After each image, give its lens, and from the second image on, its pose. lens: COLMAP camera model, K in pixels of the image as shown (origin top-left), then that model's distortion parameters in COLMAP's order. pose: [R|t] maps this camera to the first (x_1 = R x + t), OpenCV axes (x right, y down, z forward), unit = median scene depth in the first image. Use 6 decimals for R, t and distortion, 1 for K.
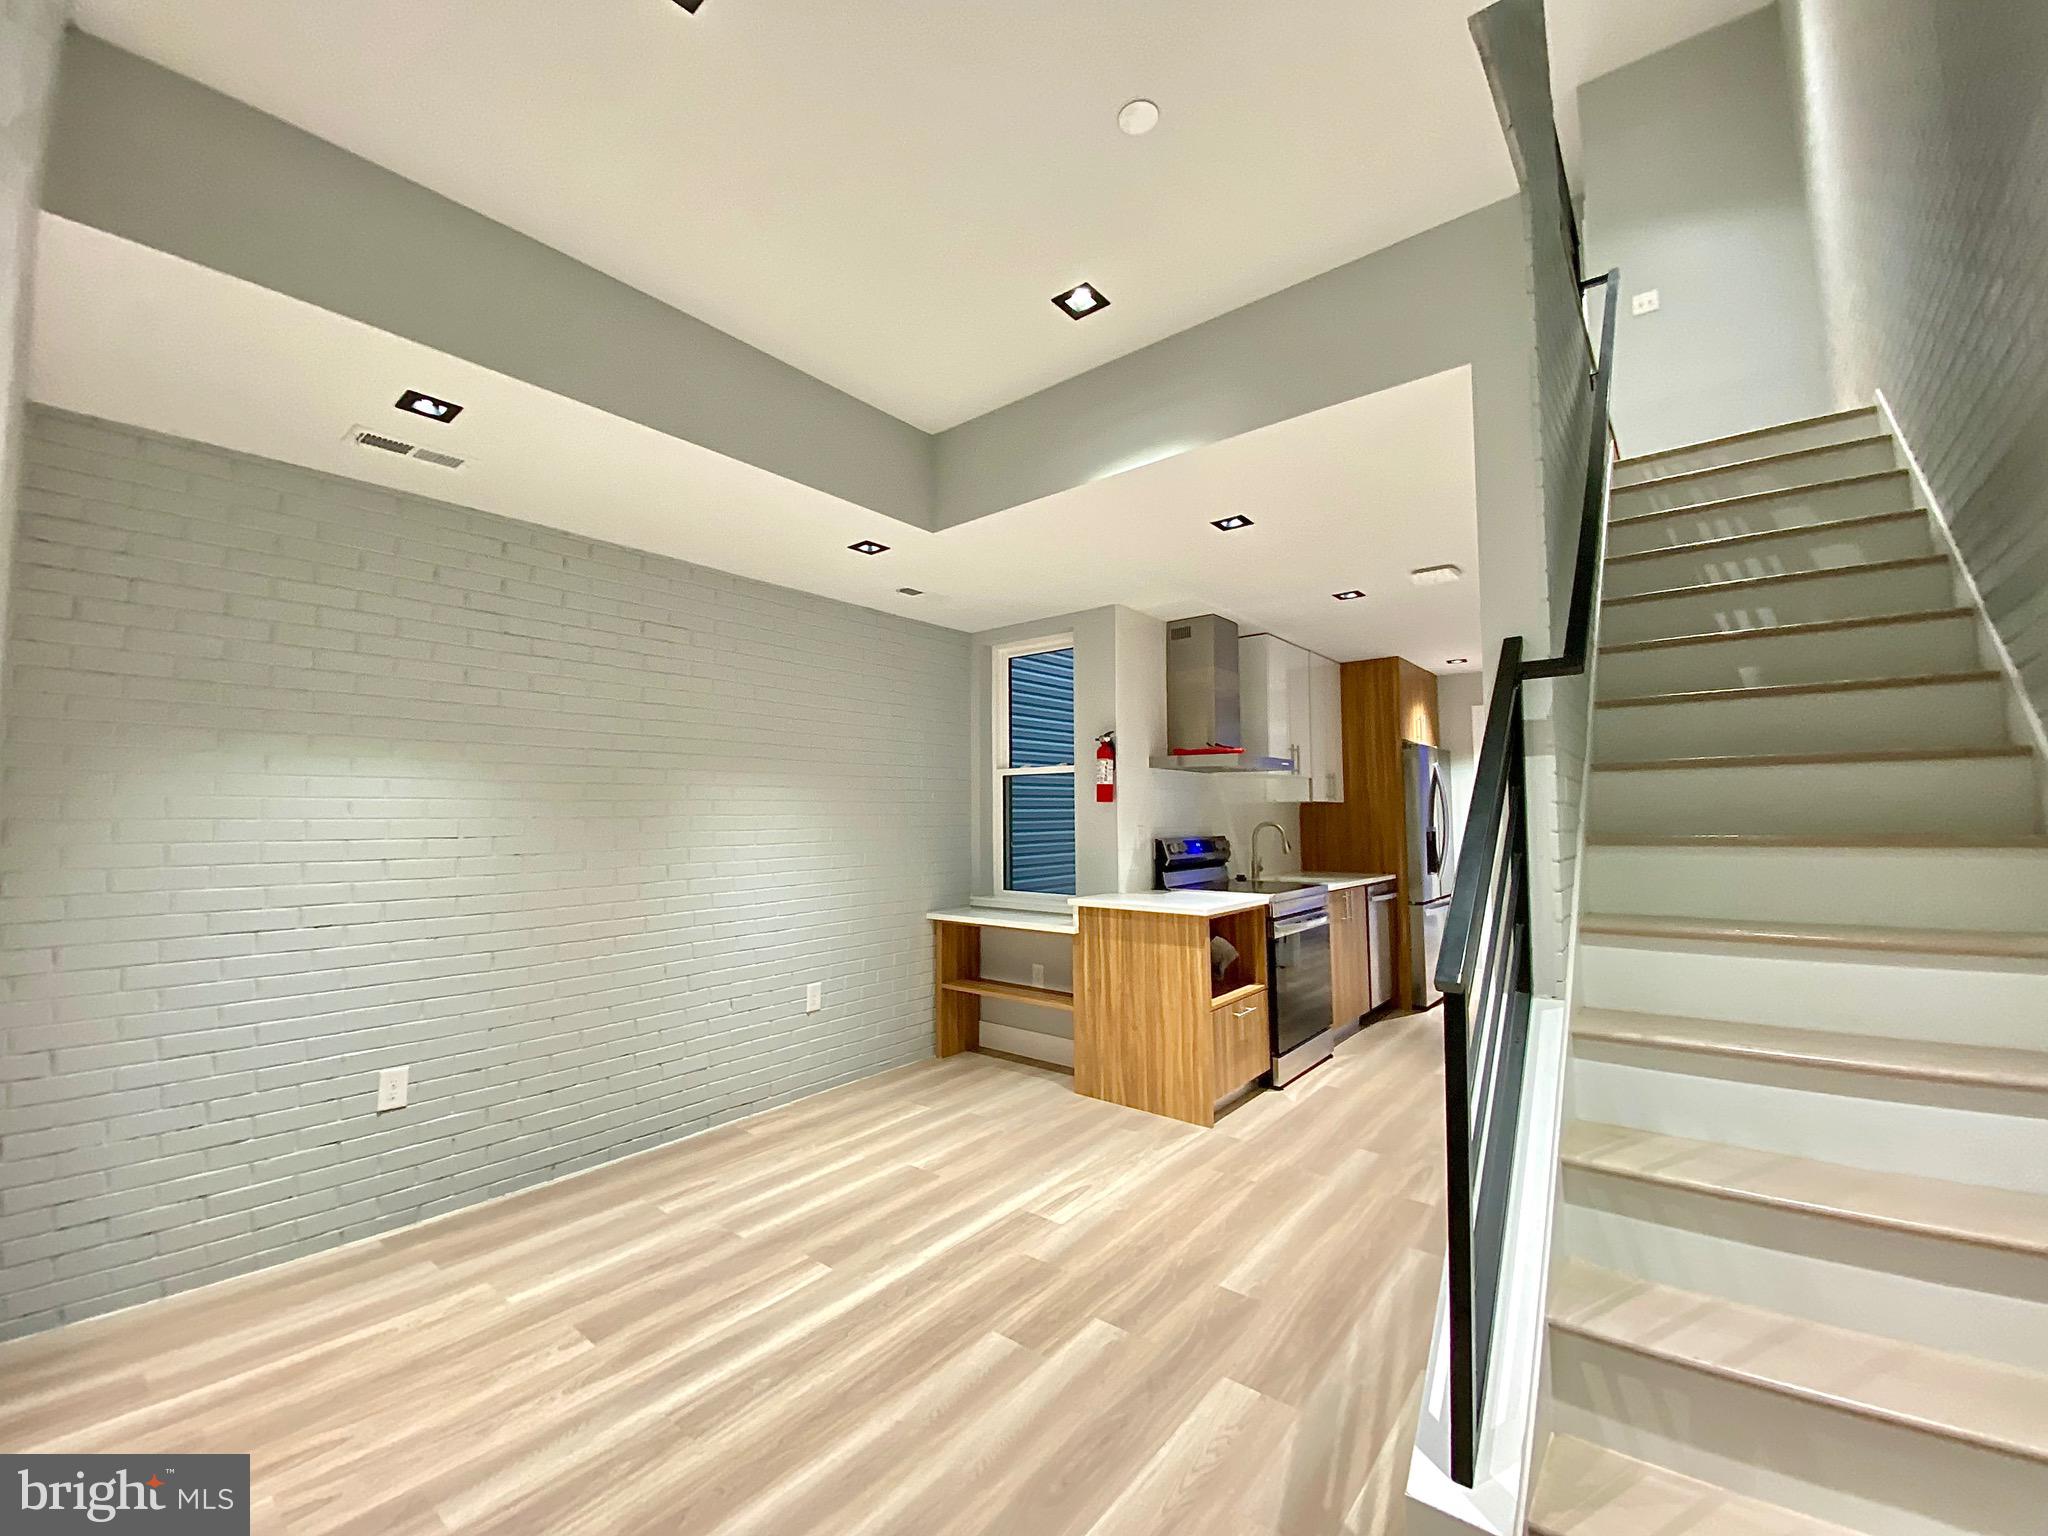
lens RADIAL K [[831.9, 0, 1020.3], [0, 831.9, 766.4], [0, 0, 1]] dist [0.033580, -0.028911]
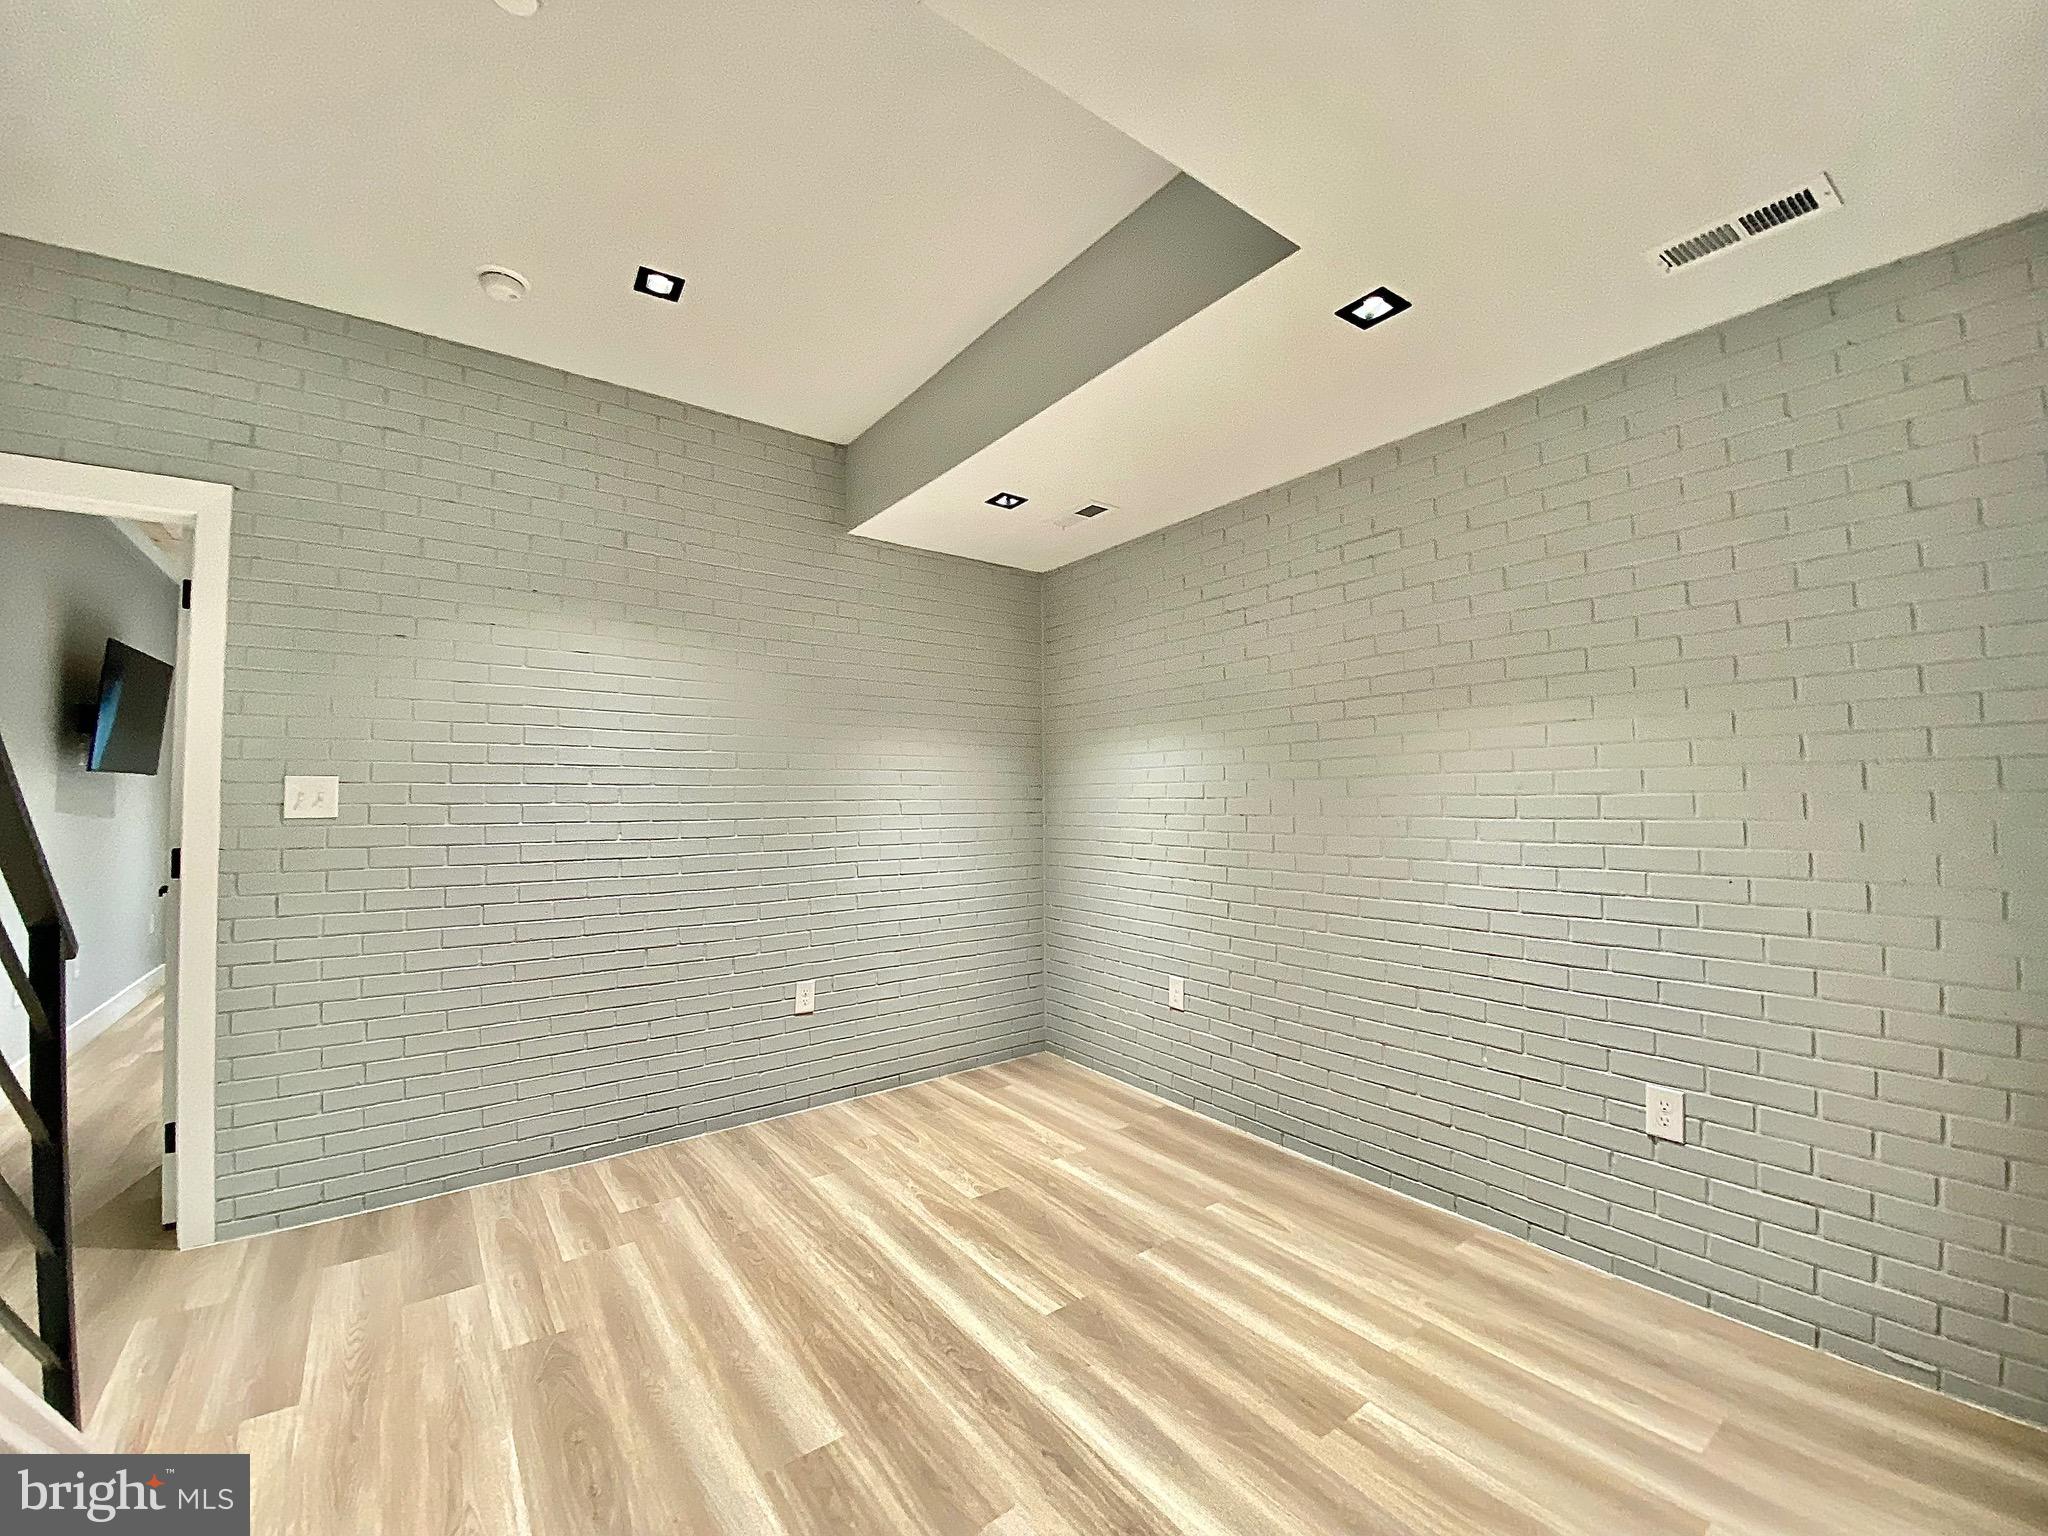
lens RADIAL K [[831.9, 0, 1020.3], [0, 831.9, 766.4], [0, 0, 1]] dist [0.033580, -0.028911]
pose [[-0.260502, -0.035563, -0.964818, 0.414794], [0.064431, 0.996453, -0.054125, 0.069023], [0.963321, -0.076264, -0.257287, 0.842253]]
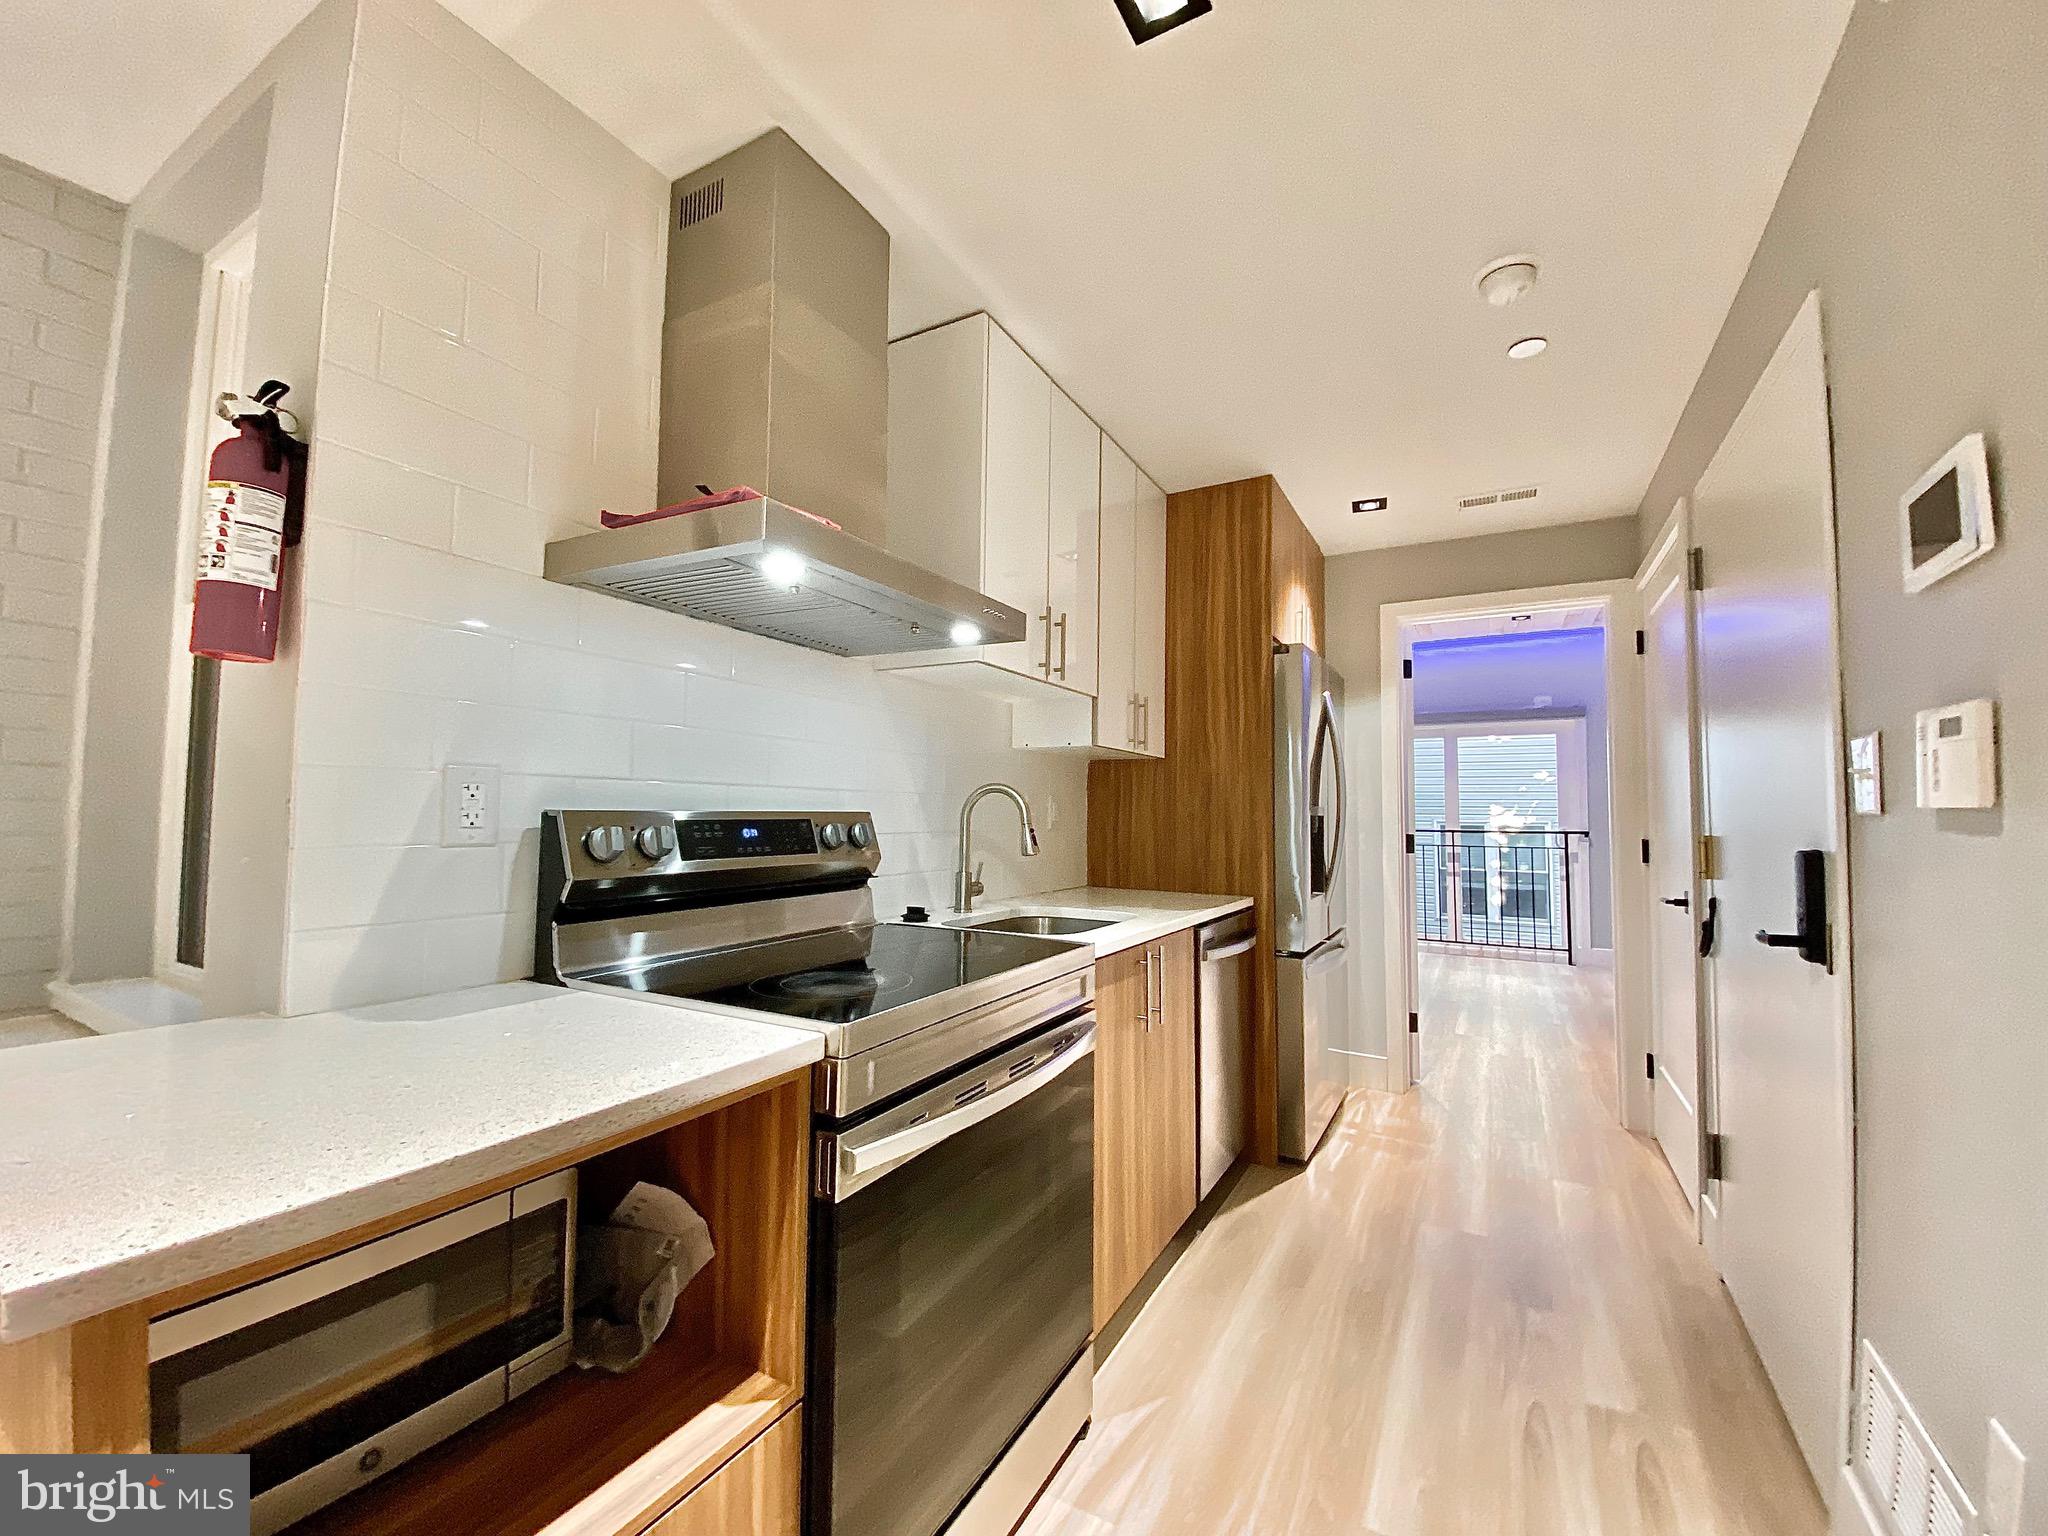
lens RADIAL K [[836.7, 0, 1017.8], [0, 836.7, 767.1], [0, 0, 1]] dist [0.022569, -0.020326]
pose [[0.986212, 0.025860, 0.163456, 0.354400], [-0.027158, 0.999615, 0.005707, 0.080609], [-0.163245, -0.010068, 0.986534, 0.835375]]
